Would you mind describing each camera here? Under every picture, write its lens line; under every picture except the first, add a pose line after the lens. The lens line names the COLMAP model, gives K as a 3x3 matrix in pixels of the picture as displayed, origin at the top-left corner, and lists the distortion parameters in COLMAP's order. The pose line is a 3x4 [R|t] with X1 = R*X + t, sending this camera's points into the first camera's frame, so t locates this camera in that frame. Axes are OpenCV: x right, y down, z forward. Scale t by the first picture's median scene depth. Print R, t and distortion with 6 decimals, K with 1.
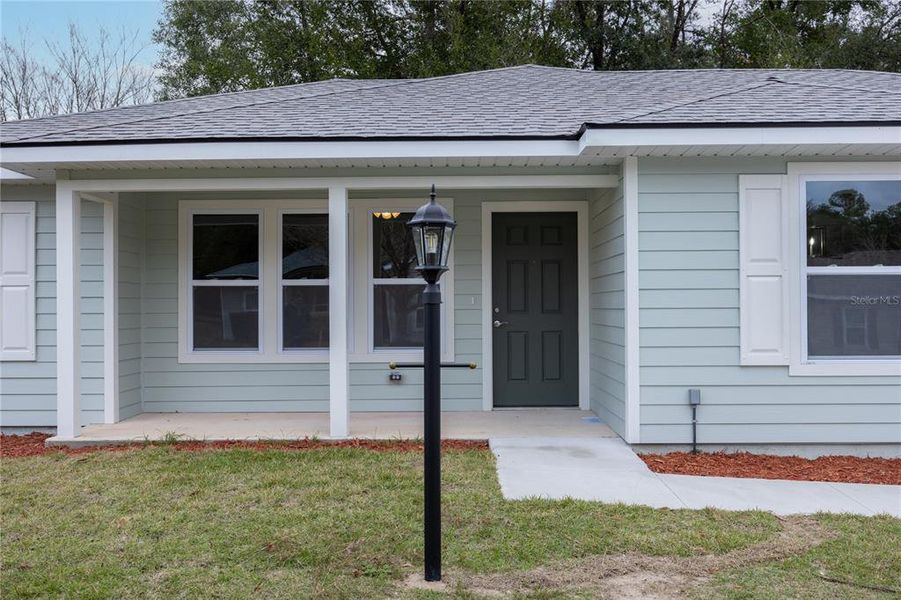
lens RADIAL K [[787.9, 0, 451.7], [0, 787.9, 300.2], [0, 0, 1]] dist [-0.040168, -0.002640]
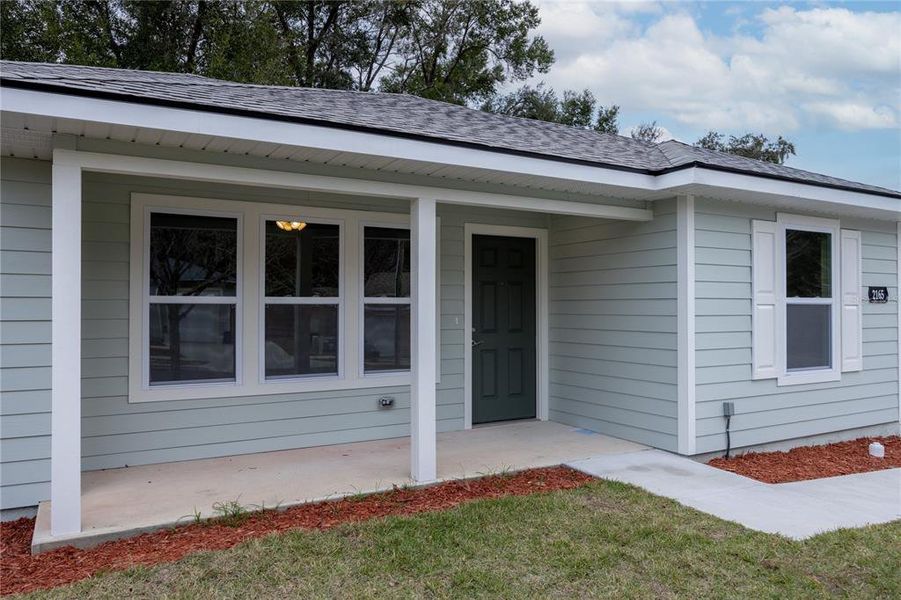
lens RADIAL K [[653.9, 0, 449.4], [0, 653.9, 300.3], [0, 0, 1]] dist [-0.015022, -0.006588]
pose [[0.862369, 0.012581, 0.506123, -0.492391], [-0.010325, 0.999920, -0.007263, -0.023593], [-0.506174, 0.001038, 0.862431, 0.350820]]
